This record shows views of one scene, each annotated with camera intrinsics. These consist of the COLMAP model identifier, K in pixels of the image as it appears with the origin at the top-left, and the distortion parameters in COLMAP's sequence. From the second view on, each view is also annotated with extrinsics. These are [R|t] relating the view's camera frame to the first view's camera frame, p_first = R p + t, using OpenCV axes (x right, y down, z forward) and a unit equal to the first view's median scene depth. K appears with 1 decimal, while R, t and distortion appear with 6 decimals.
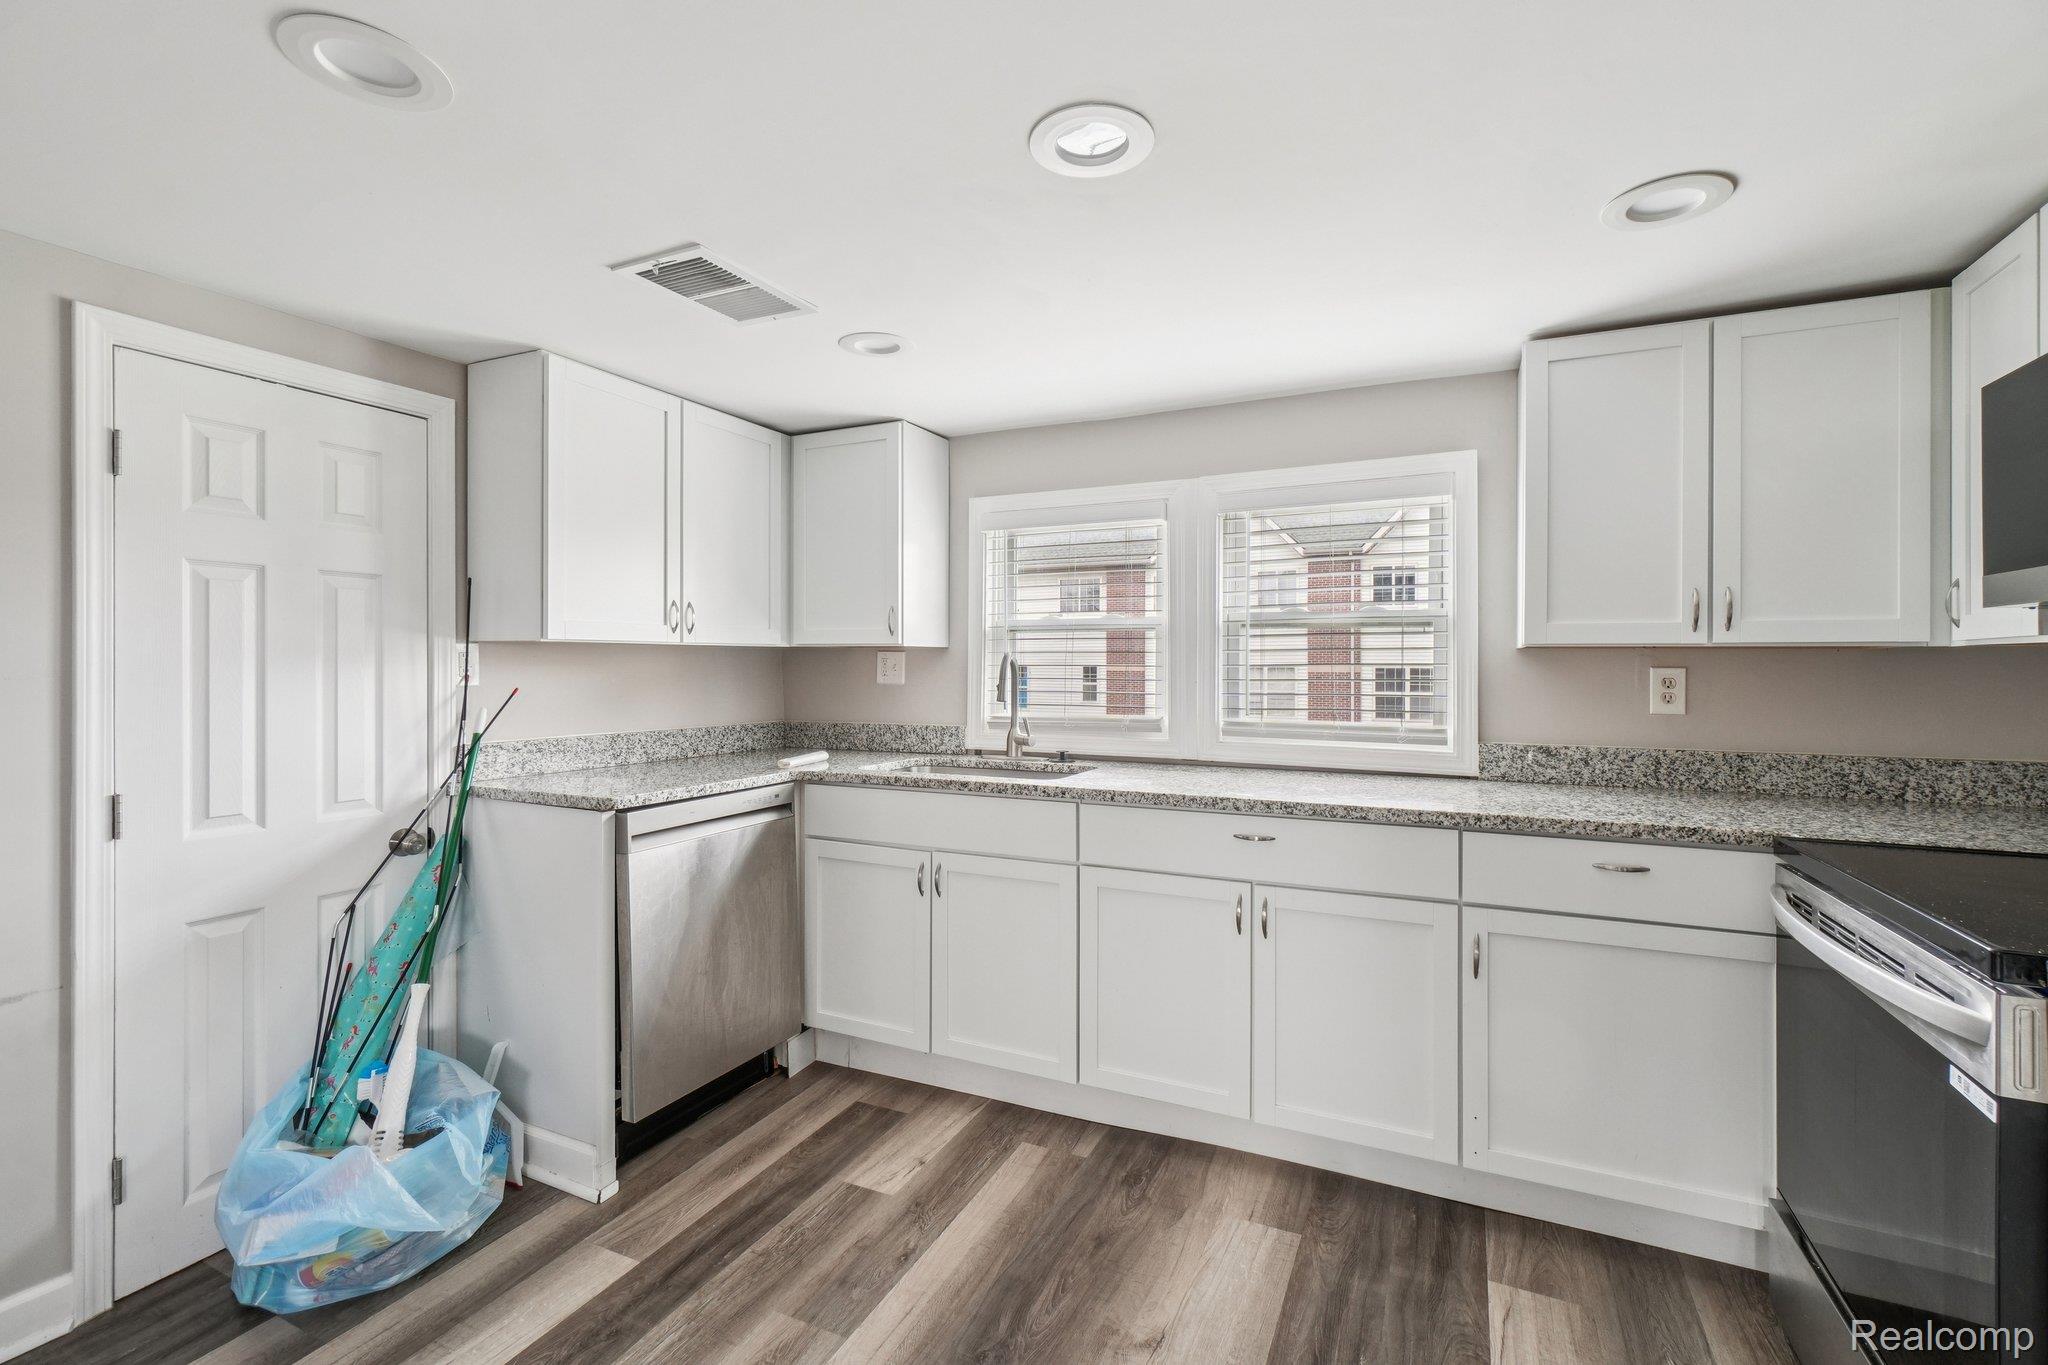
lens RADIAL K [[883.3, 0, 1030.6], [0, 883.3, 666.6], [0, 0, 1]] dist [-0.013992, -0.000018]
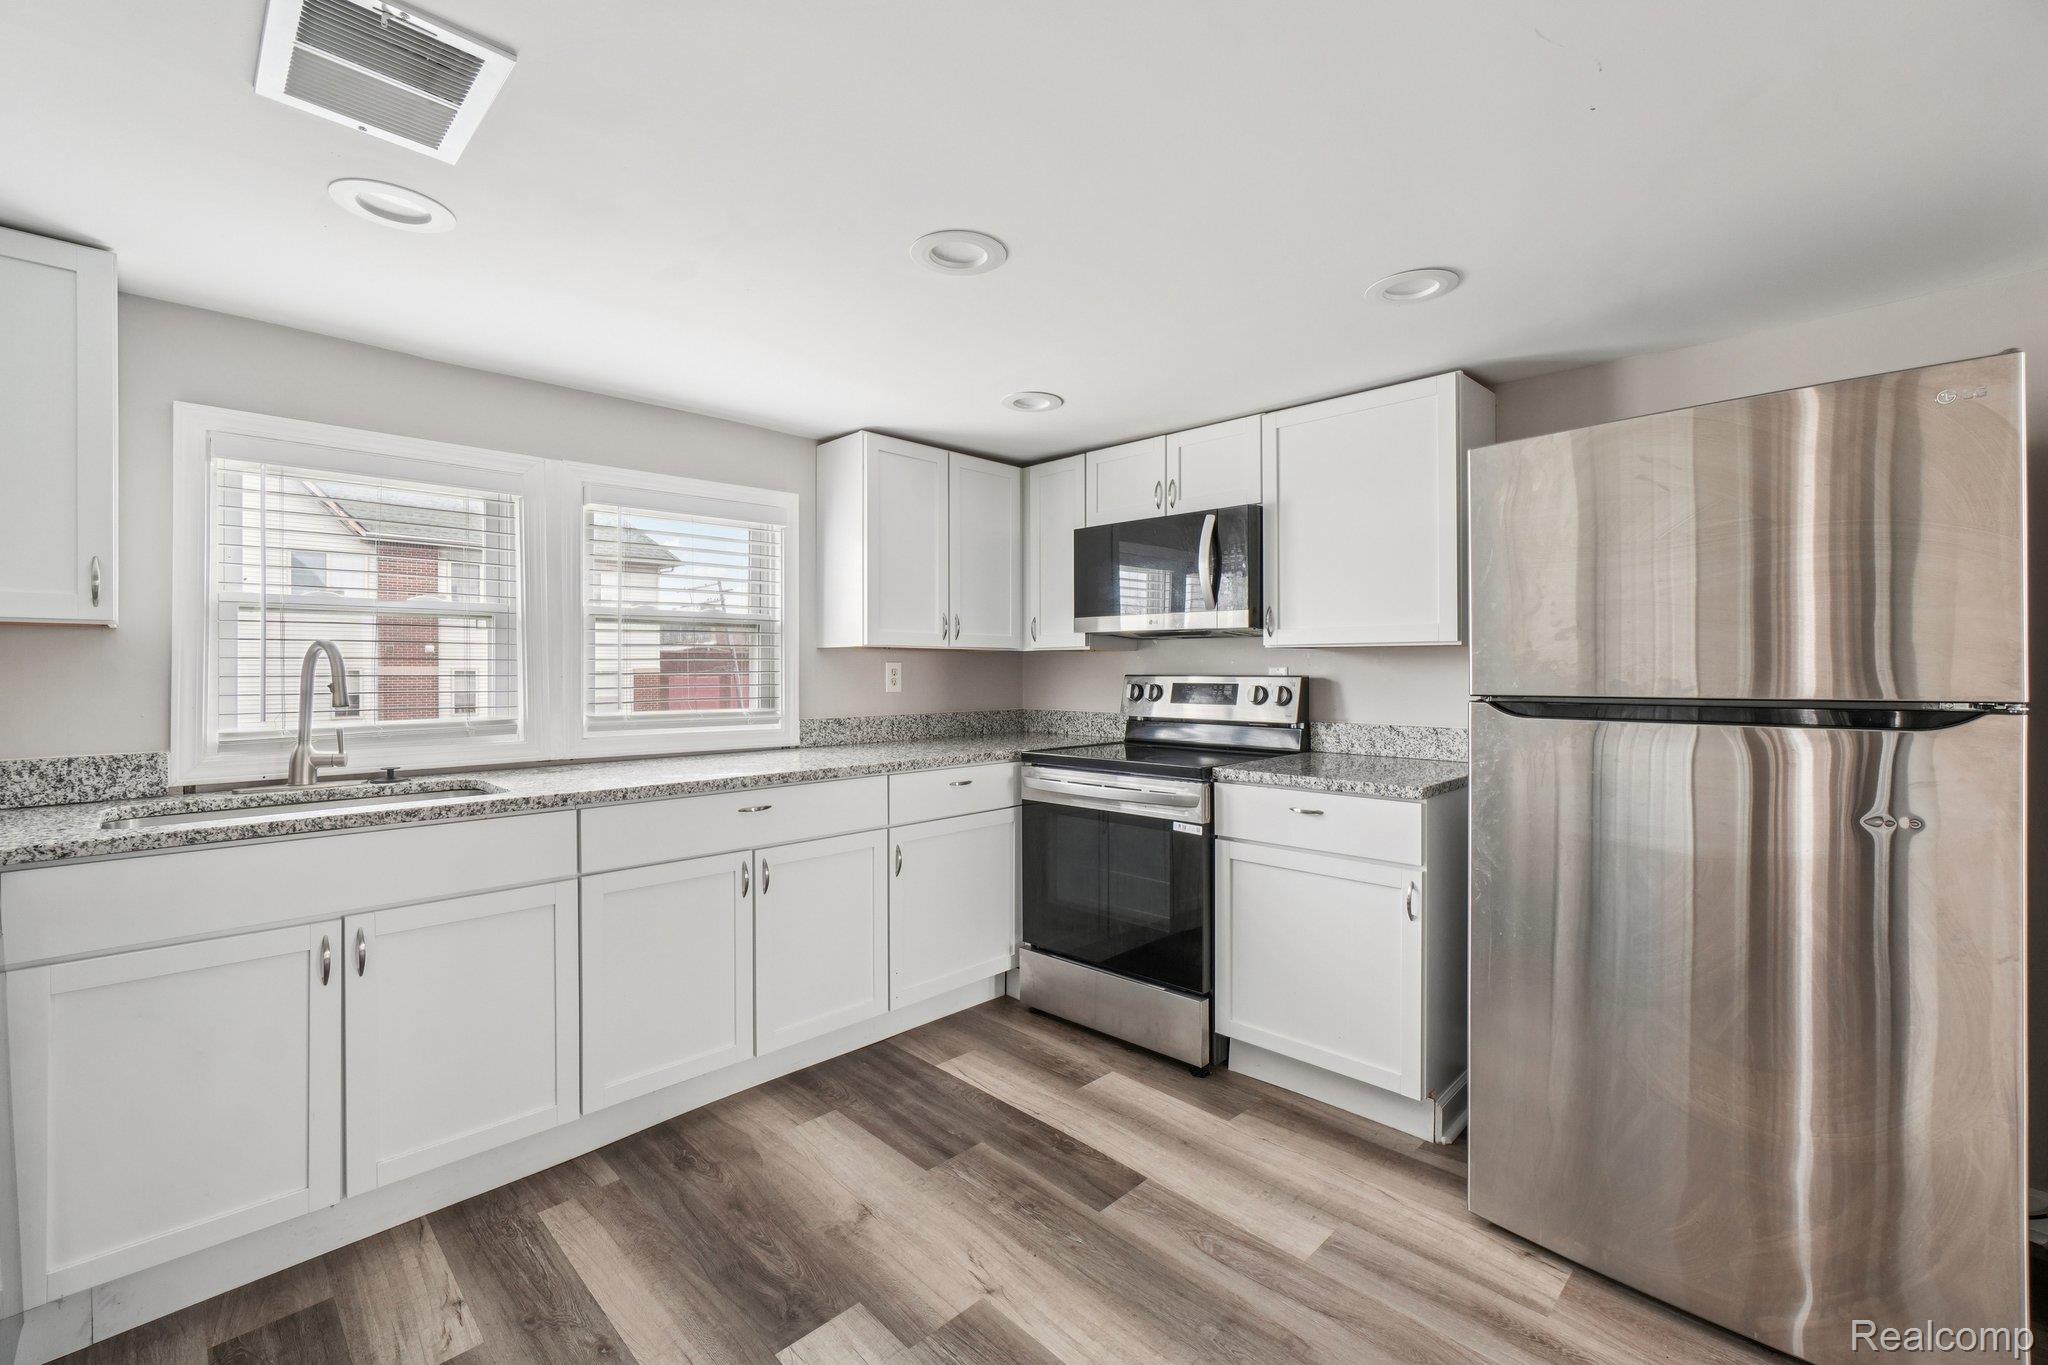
lens RADIAL K [[870.0, 0, 1036.5], [0, 870.0, 672.3], [0, 0, 1]] dist [-0.000027, 0.000065]
pose [[0.329551, -0.008386, 0.944101, -0.637729], [0.001037, 0.999963, 0.008520, 0.006138], [-0.944137, -0.001829, 0.329548, 0.259223]]
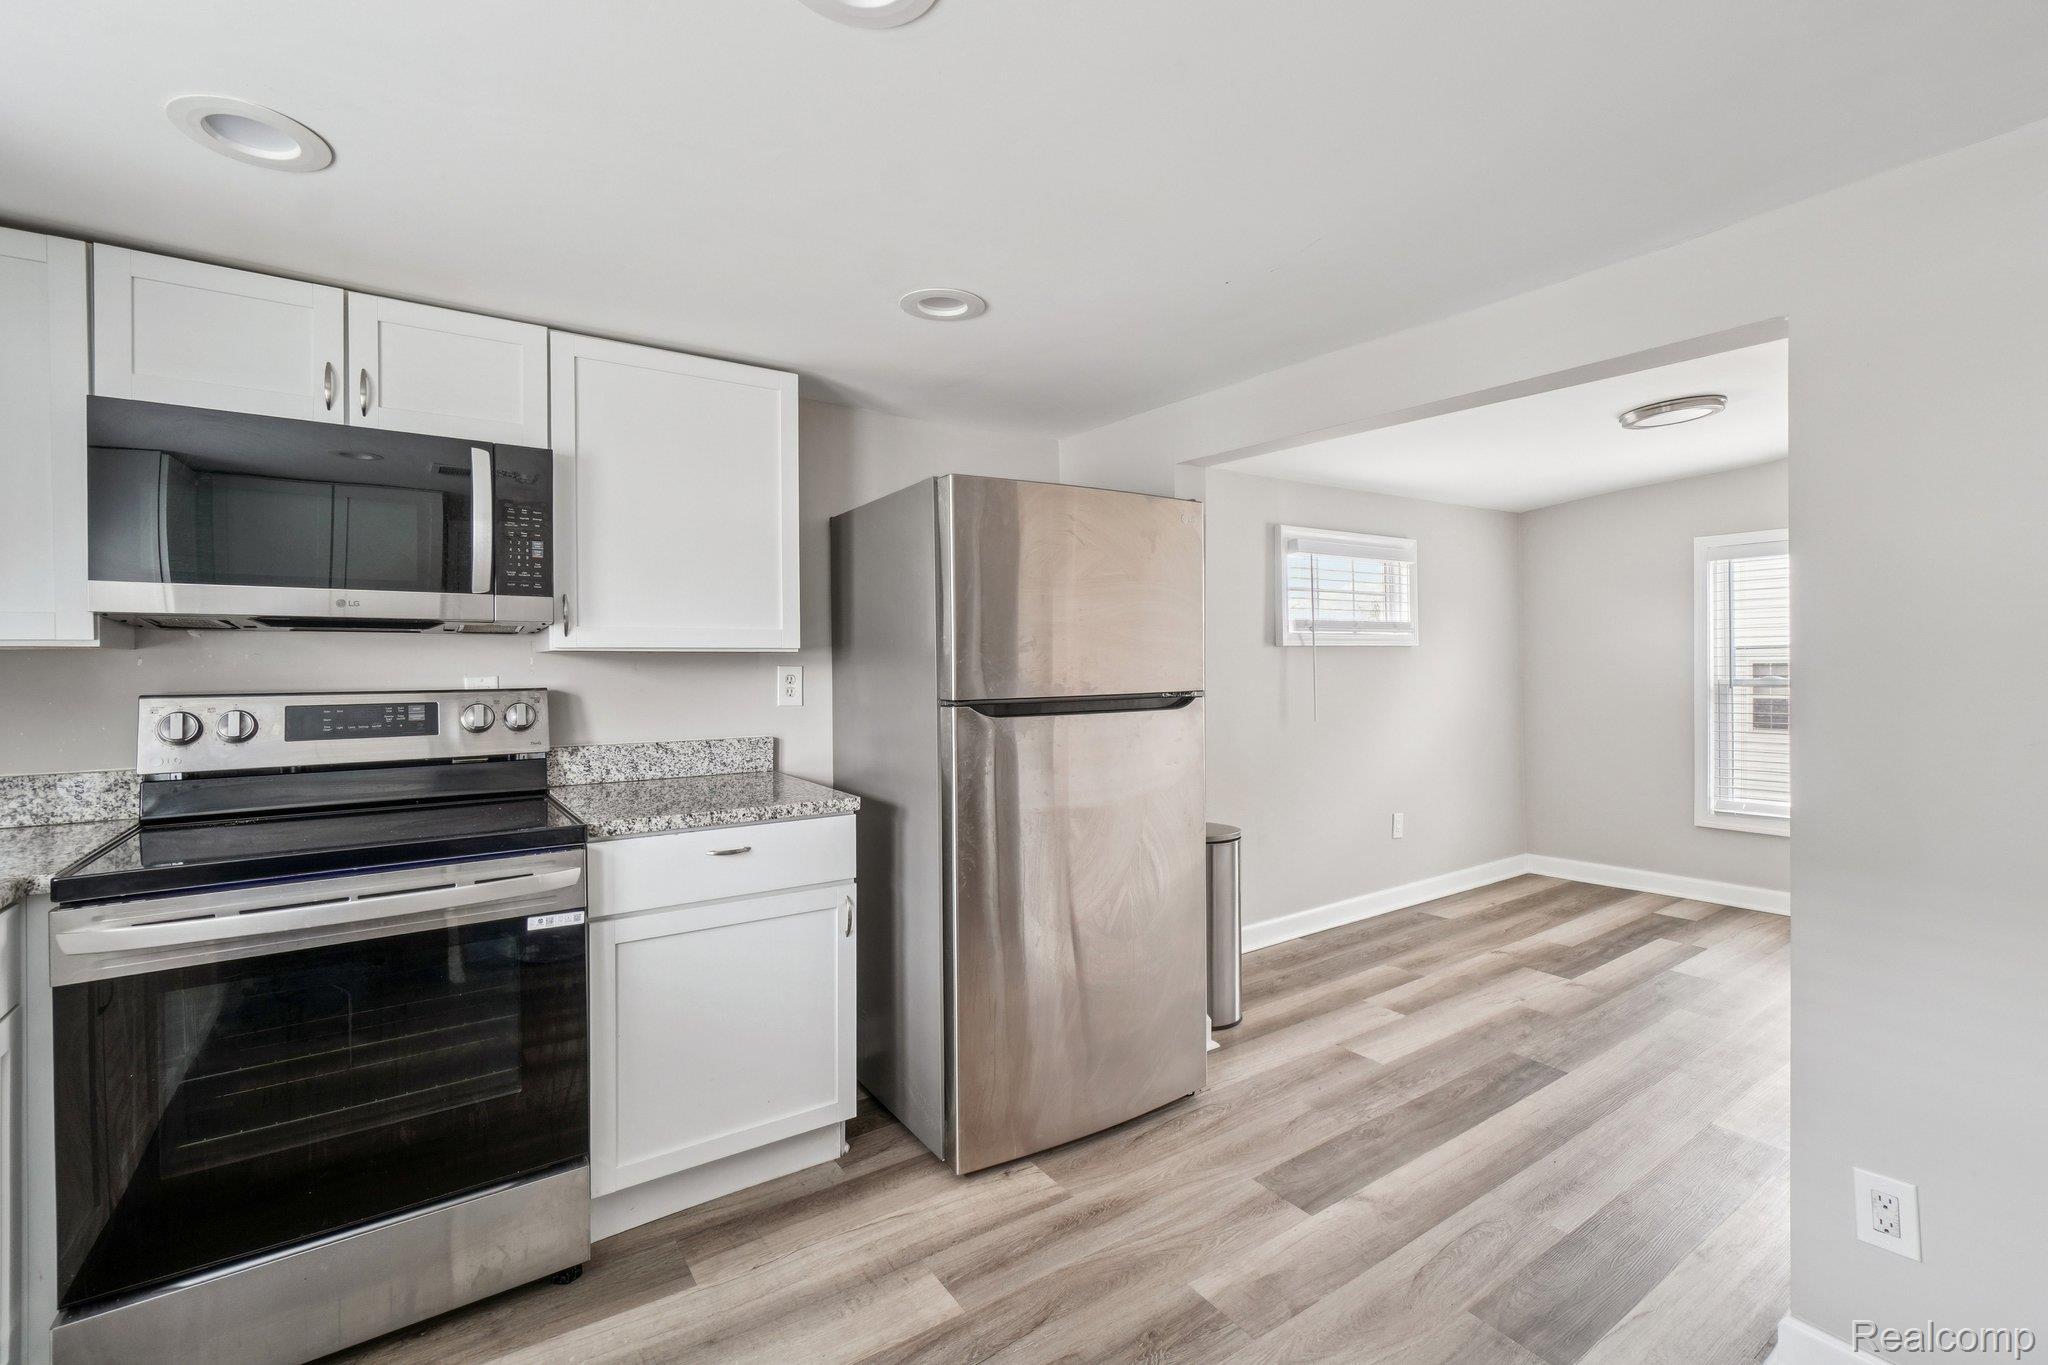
lens RADIAL K [[883.3, 0, 1030.6], [0, 883.3, 666.6], [0, 0, 1]] dist [-0.013992, -0.000018]
pose [[-0.861073, 0.001602, 0.508479, -0.251619], [0.003896, 0.999986, 0.003447, -0.002307], [-0.508467, 0.004949, -0.861067, 0.885241]]
